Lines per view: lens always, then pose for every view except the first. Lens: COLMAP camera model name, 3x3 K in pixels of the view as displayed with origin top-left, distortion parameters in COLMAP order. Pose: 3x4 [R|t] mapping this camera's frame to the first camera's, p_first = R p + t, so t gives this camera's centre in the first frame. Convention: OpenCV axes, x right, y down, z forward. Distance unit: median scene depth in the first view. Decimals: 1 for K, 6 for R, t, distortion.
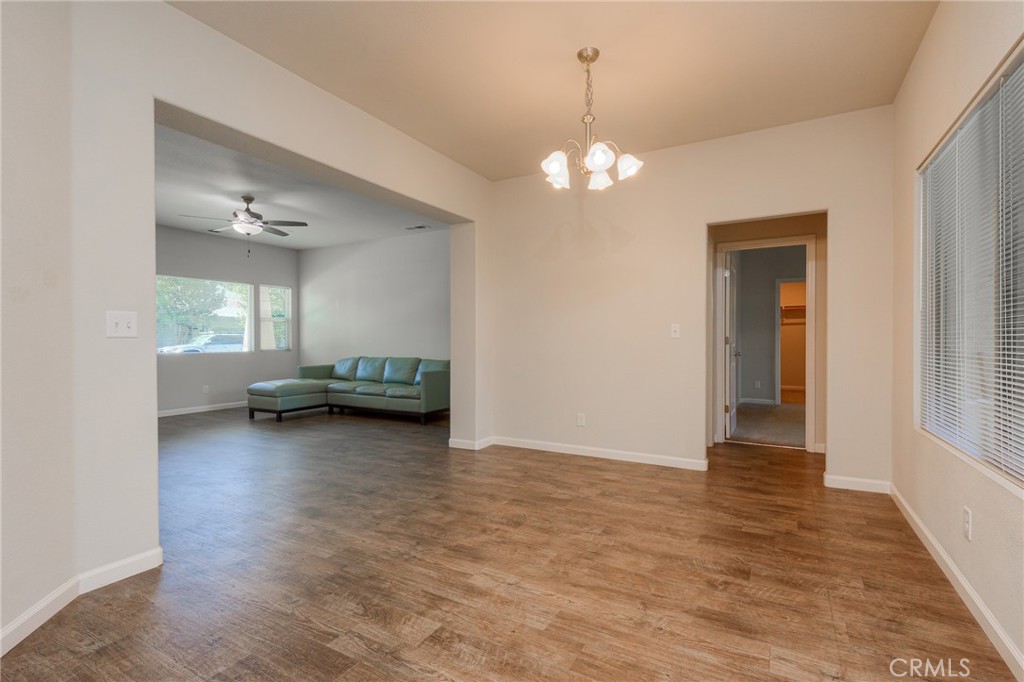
lens RADIAL K [[466.5, 0, 522.9], [0, 466.5, 343.2], [0, 0, 1]] dist [-0.000880, -0.000276]
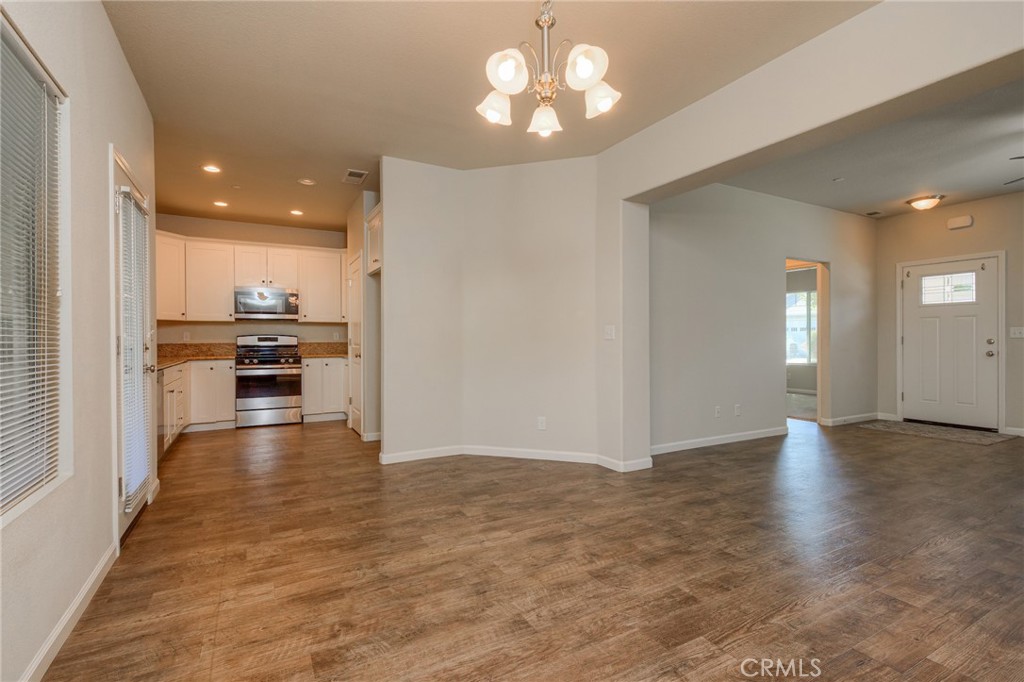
lens RADIAL K [[472.8, 0, 512.0], [0, 472.8, 341.0], [0, 0, 1]] dist [0.002492, -0.000495]
pose [[-0.529261, 0.009068, -0.848411, 0.912120], [-0.000846, 0.999937, 0.011216, -0.024647], [0.848459, 0.006654, -0.529220, 1.592052]]
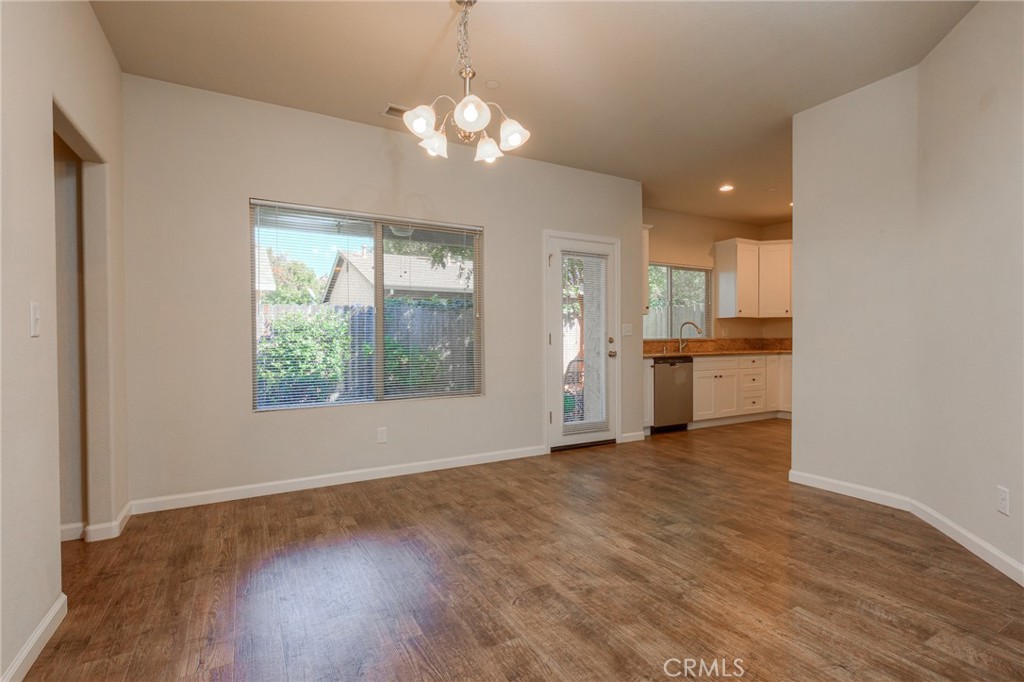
lens RADIAL K [[485.8, 0, 512.0], [0, 485.8, 341.0], [0, 0, 1]] dist [-0.001963, -0.001007]
pose [[-0.849699, 0.003519, 0.527256, -0.462983], [0.011259, 0.999871, 0.011470, -0.013874], [-0.527148, 0.015682, -0.849629, 2.039288]]
